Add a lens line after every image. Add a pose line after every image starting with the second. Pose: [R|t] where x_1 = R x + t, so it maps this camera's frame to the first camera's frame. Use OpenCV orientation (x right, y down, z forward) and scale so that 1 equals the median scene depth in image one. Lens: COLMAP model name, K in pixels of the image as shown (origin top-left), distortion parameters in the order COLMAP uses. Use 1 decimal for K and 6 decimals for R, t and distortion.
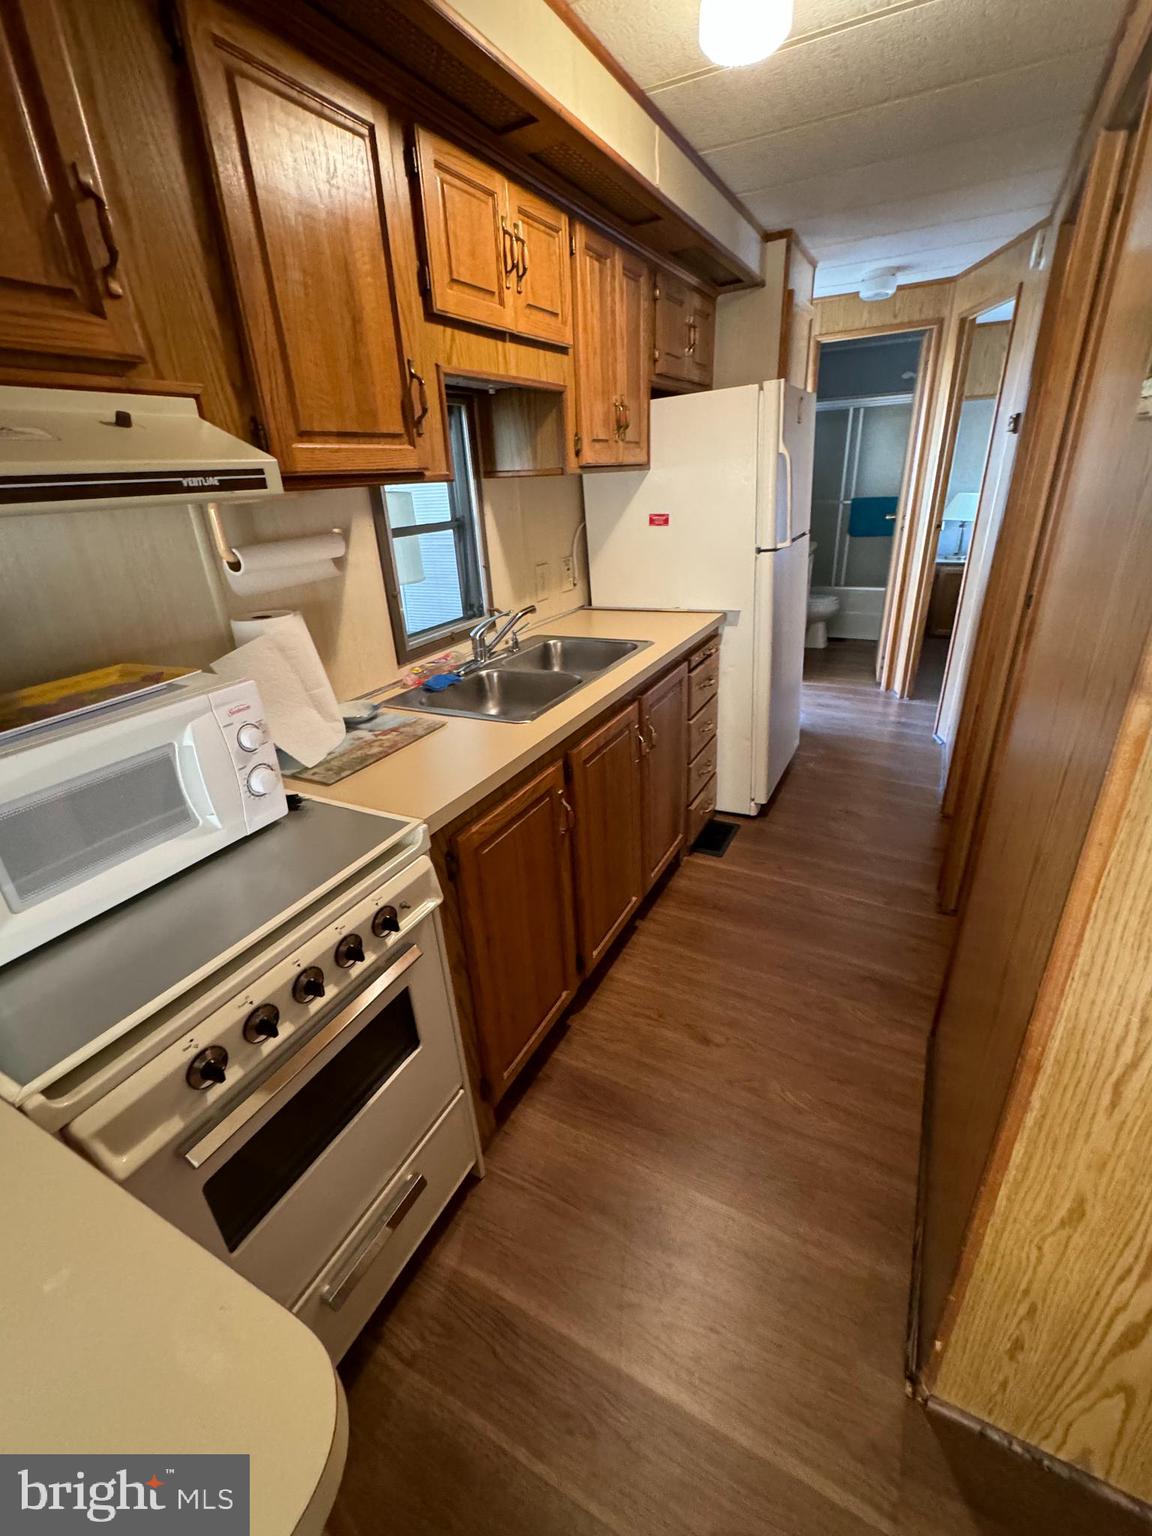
lens RADIAL K [[668.0, 0, 572.7], [0, 668.0, 764.8], [0, 0, 1]] dist [-0.000452, -0.000220]
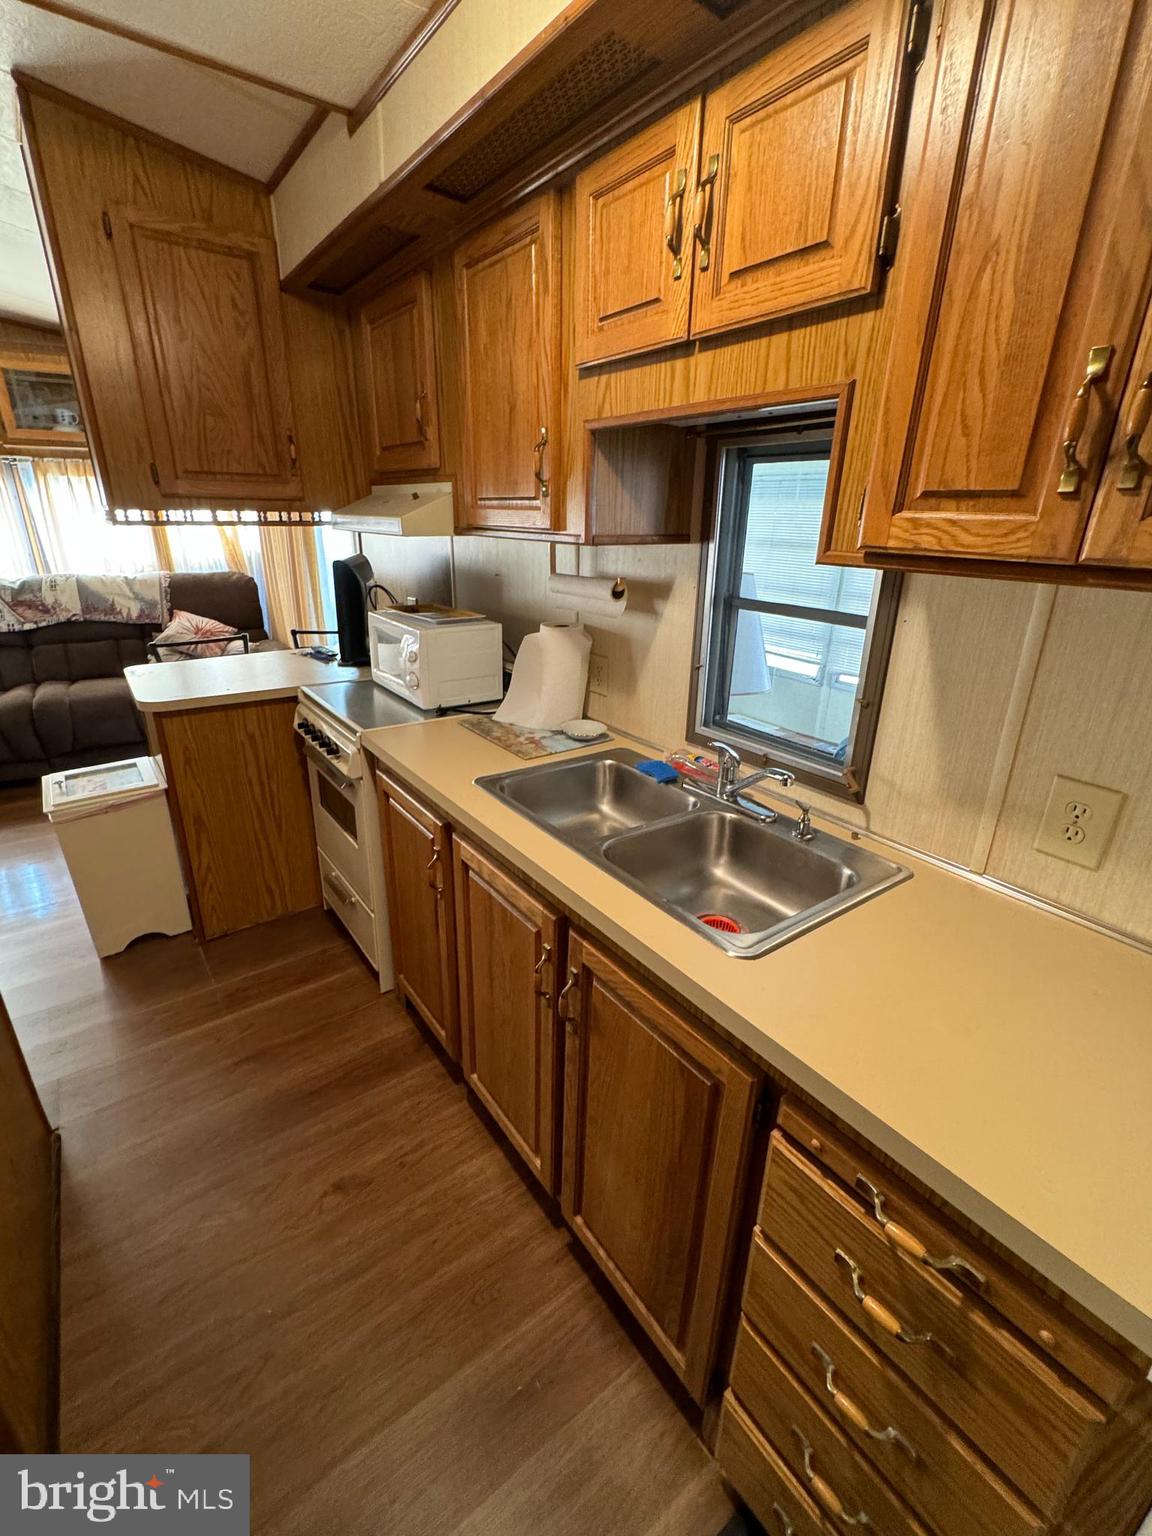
lens RADIAL K [[666.7, 0, 575.1], [0, 666.7, 771.6], [0, 0, 1]] dist [-0.000602, -0.000101]
pose [[-0.451423, 0.353351, -0.819366, 0.671303], [-0.364123, 0.765374, 0.530677, -0.656059], [0.814636, 0.537909, -0.216844, 1.333015]]
